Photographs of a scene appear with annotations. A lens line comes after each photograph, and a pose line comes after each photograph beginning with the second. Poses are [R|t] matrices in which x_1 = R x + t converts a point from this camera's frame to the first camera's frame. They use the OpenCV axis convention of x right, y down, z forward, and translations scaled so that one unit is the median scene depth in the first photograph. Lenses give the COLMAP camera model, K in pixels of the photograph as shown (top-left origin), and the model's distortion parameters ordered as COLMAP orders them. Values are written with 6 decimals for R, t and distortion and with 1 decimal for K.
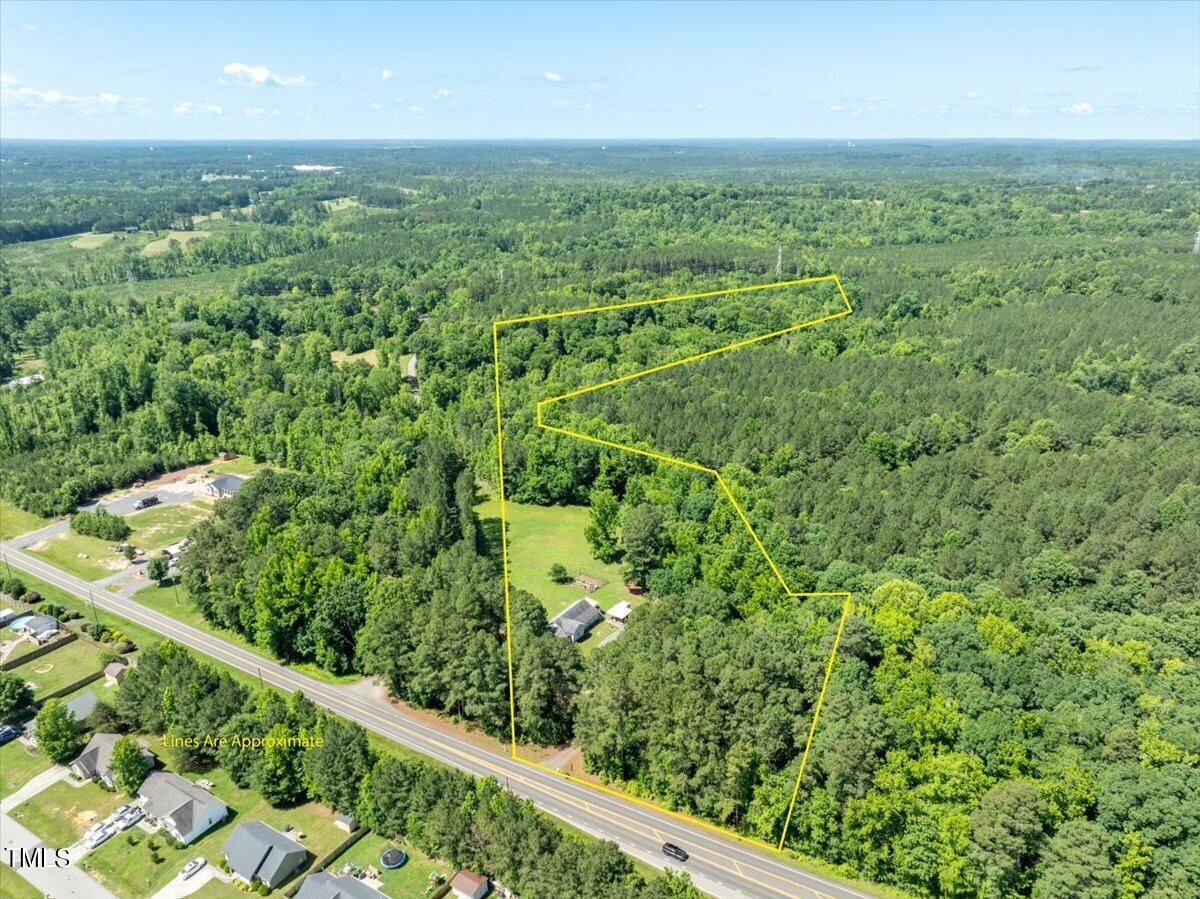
lens RADIAL K [[873.8, 0, 600.0], [0, 873.8, 449.5], [0, 0, 1]] dist [-0.029085, -0.002727]
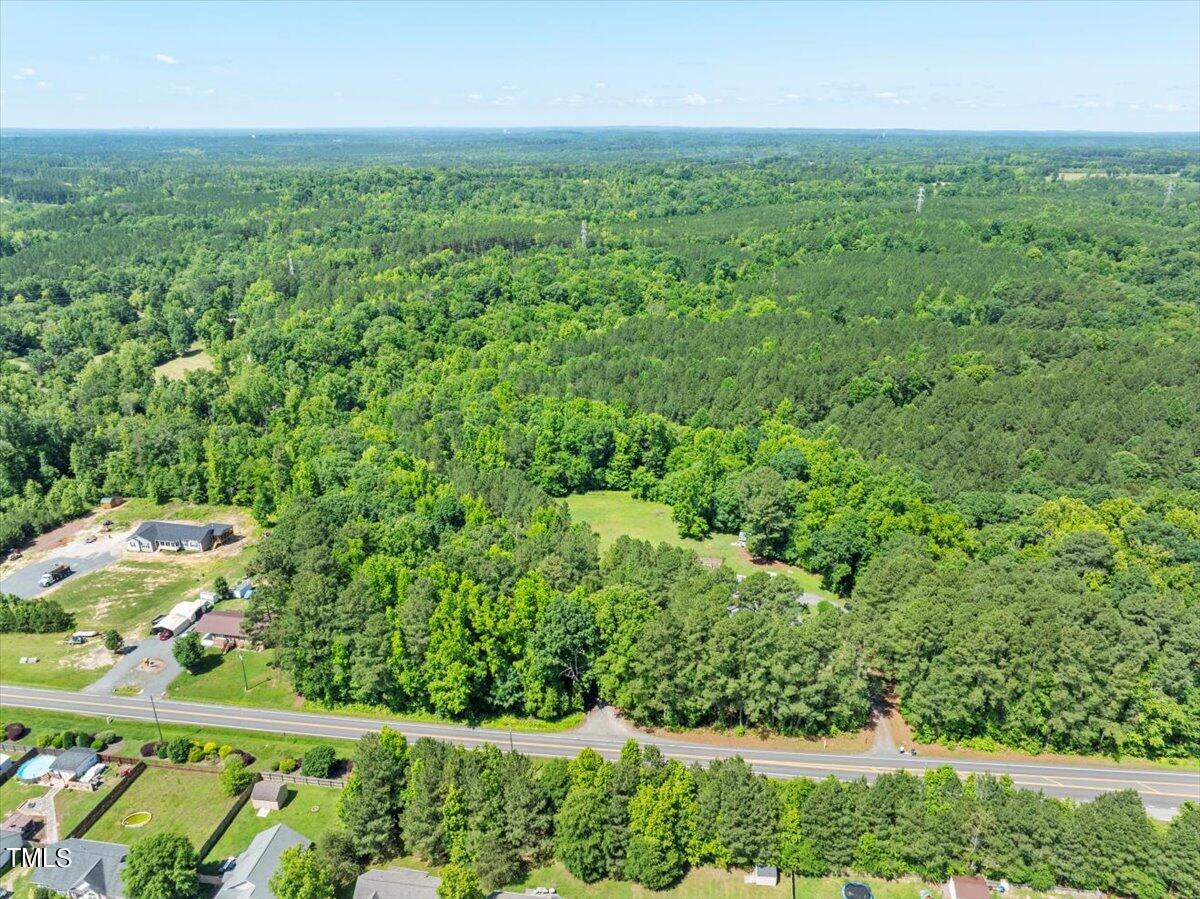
lens RADIAL K [[873.8, 0, 600.0], [0, 873.8, 449.5], [0, 0, 1]] dist [-0.029085, -0.002727]
pose [[0.918370, -0.132820, 0.372766, -0.355991], [0.129891, 0.990976, 0.033088, -0.008546], [-0.373797, 0.018032, 0.927335, 0.149830]]
